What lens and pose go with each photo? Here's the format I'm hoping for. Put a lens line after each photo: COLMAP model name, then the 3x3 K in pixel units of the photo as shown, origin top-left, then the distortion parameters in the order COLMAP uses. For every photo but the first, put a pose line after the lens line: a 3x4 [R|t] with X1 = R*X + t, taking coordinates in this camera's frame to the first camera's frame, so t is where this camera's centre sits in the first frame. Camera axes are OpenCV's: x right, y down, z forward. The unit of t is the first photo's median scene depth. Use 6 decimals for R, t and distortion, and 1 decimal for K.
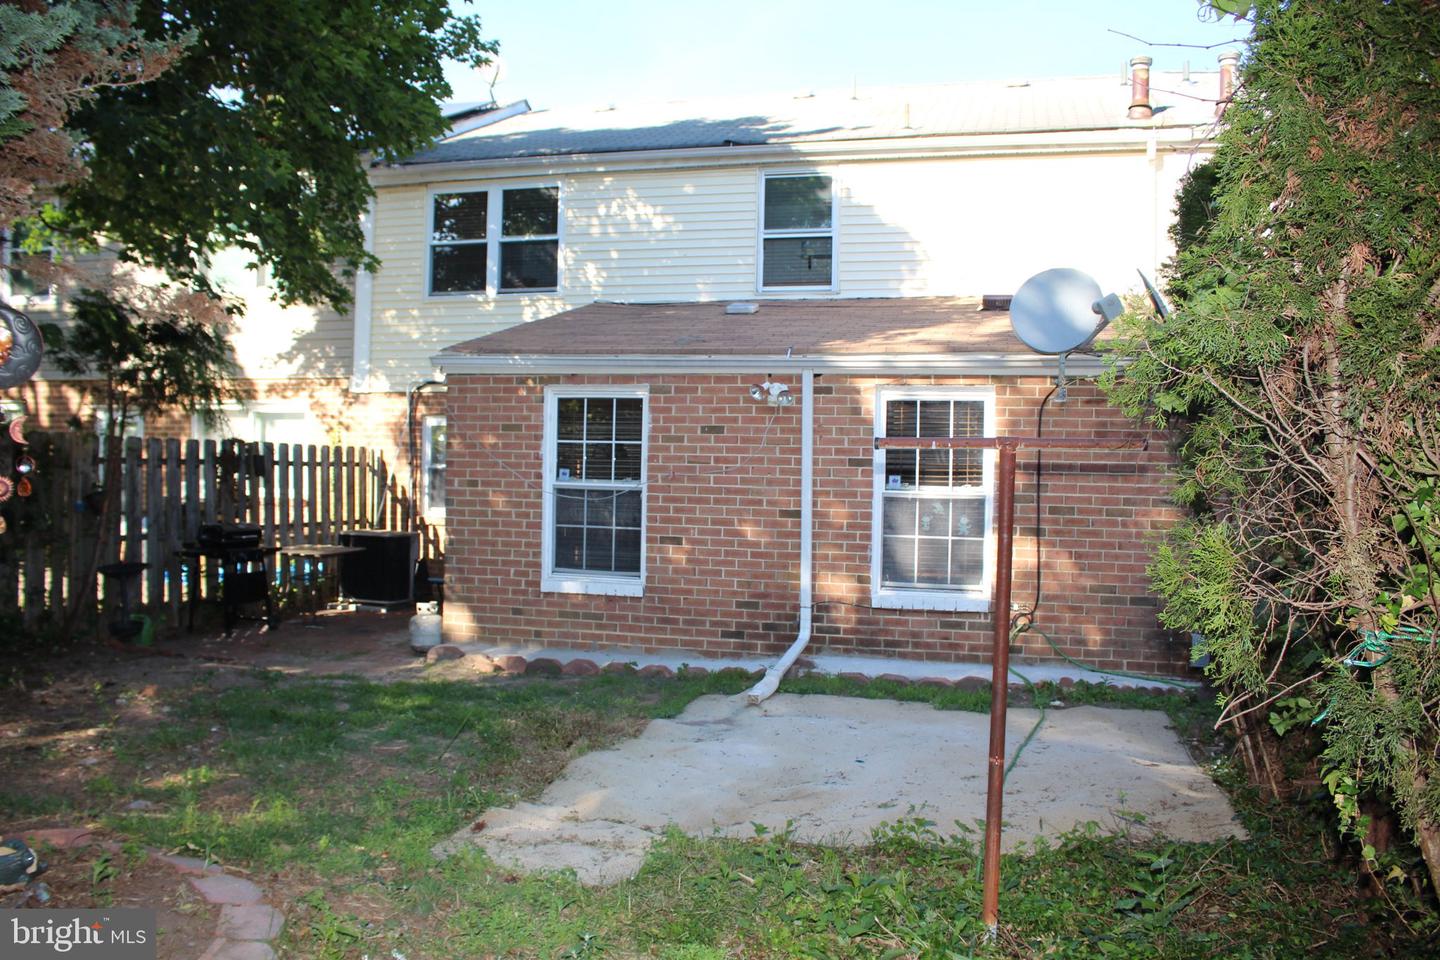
lens RADIAL K [[1190.6, 0, 727.4], [0, 1190.6, 476.5], [0, 0, 1]] dist [-0.155202, 0.123515]
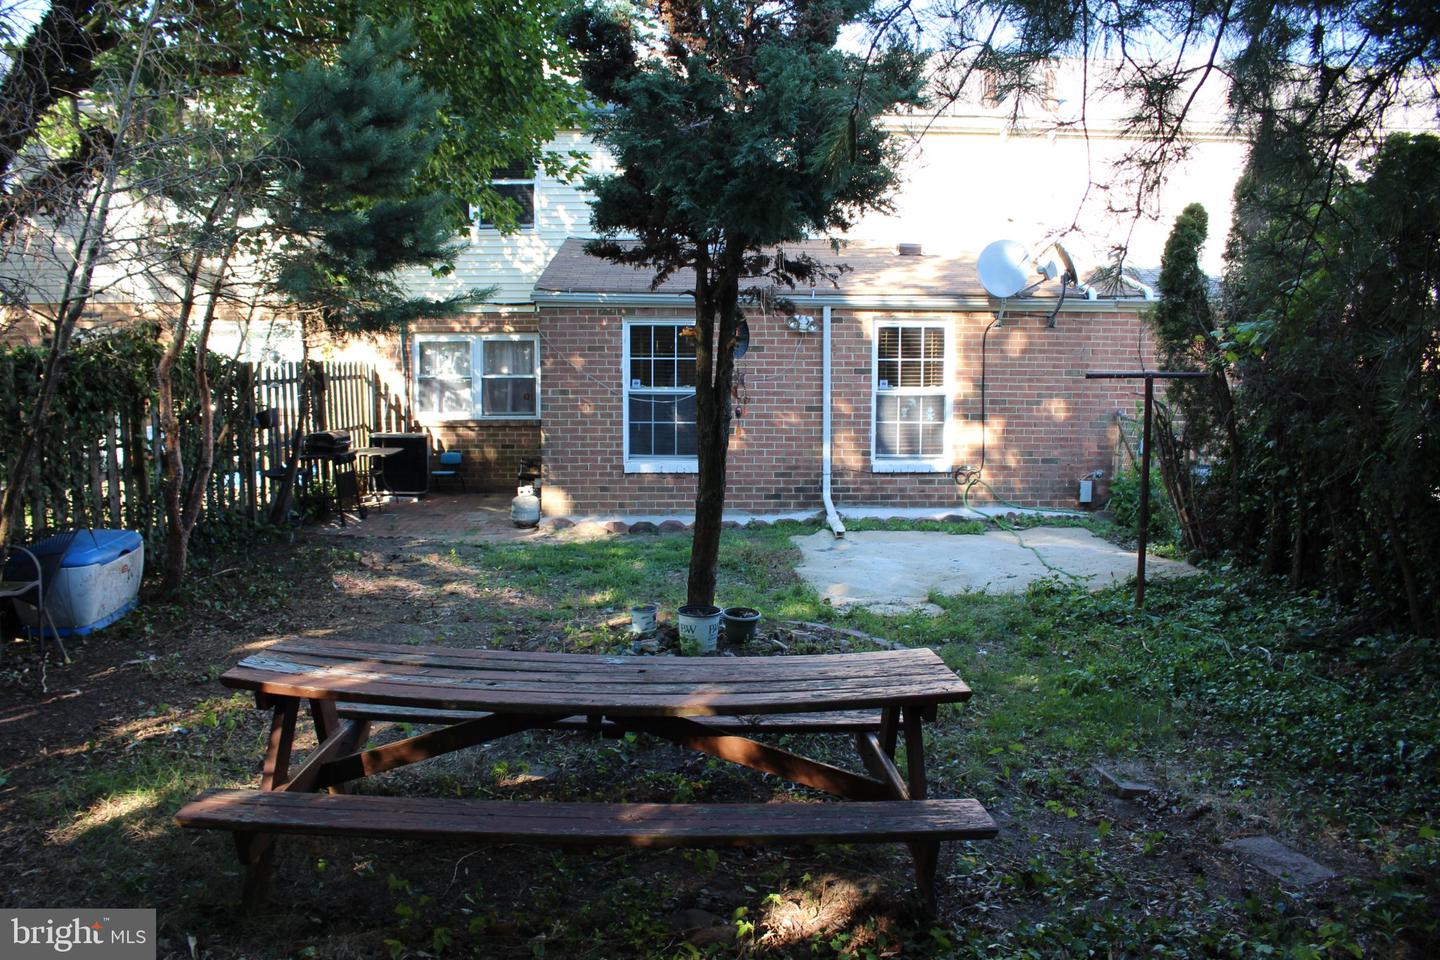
lens RADIAL K [[1190.6, 0, 711.1], [0, 1190.6, 485.3], [0, 0, 1]] dist [-0.155202, 0.123515]
pose [[0.957129, -0.048017, 0.285655, -0.463828], [0.018504, 0.994286, 0.105134, -0.028076], [-0.289071, -0.095341, 0.952548, -0.306697]]
